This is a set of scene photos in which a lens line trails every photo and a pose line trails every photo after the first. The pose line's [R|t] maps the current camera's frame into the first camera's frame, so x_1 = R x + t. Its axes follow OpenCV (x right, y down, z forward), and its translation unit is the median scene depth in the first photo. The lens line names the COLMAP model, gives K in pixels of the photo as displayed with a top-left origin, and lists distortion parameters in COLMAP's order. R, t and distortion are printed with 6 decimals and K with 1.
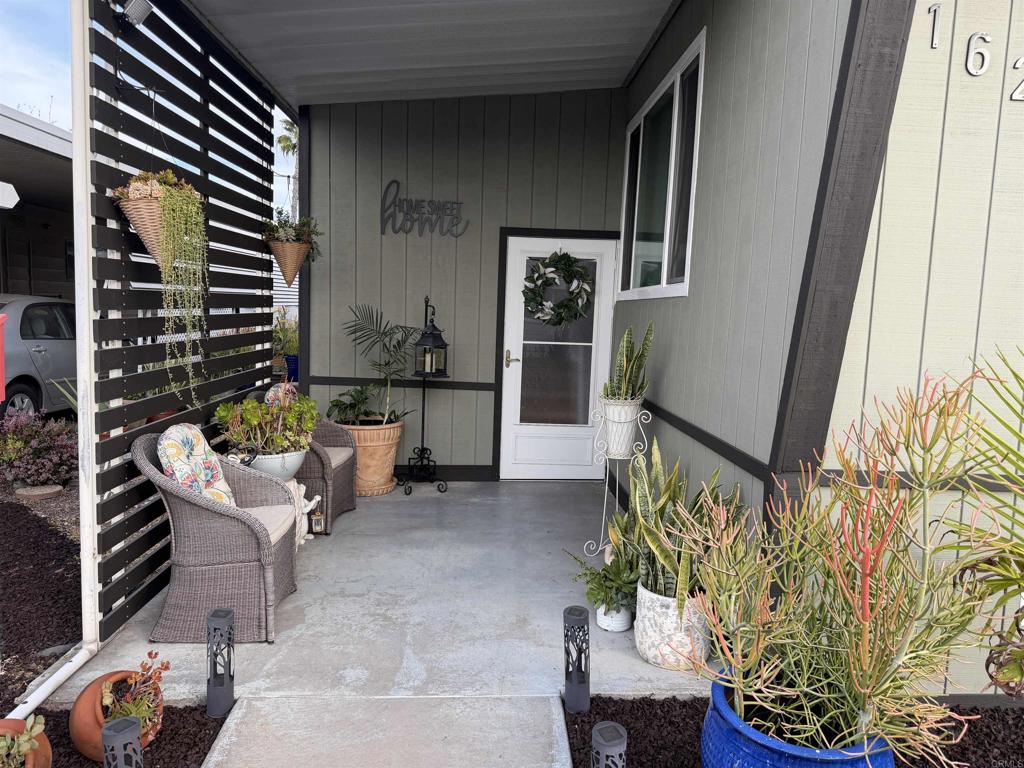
lens RADIAL K [[725.9, 0, 514.3], [0, 725.9, 382.7], [0, 0, 1]] dist [-0.013120, -0.003533]
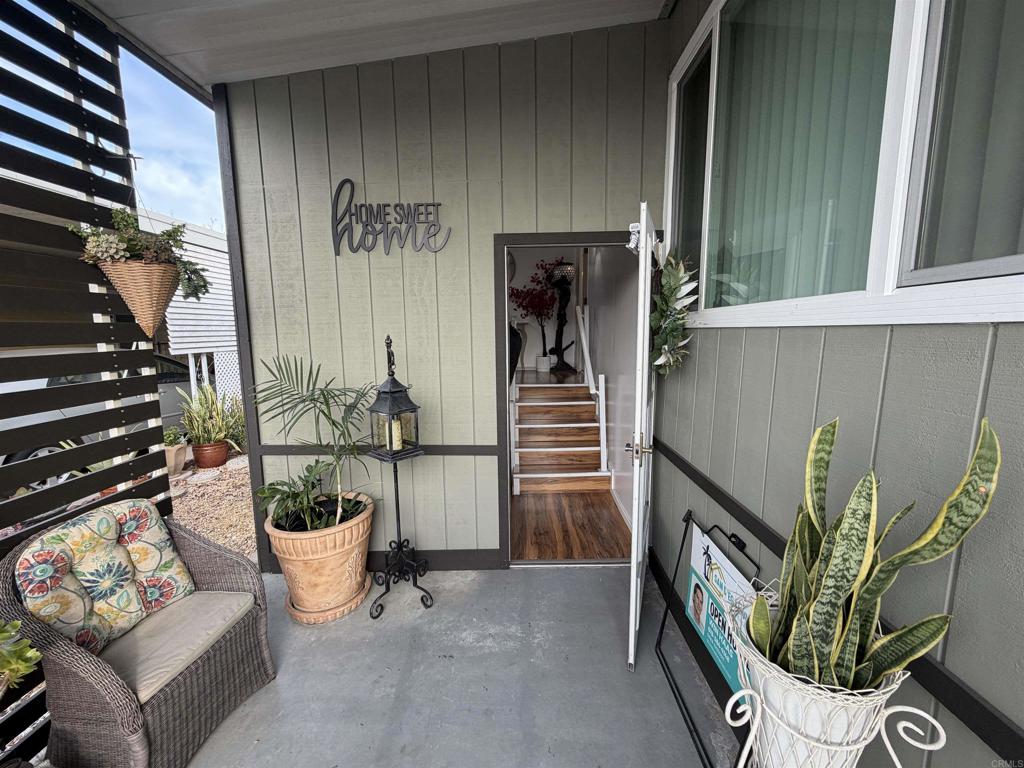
lens RADIAL K [[407.4, 0, 512.7], [0, 407.4, 387.7], [0, 0, 1]] dist [0.003707, 0.000402]
pose [[0.995518, -0.040731, -0.085347, 0.028632], [0.044691, 0.997986, 0.045015, -0.078956], [0.083341, -0.048627, 0.995334, 0.590937]]
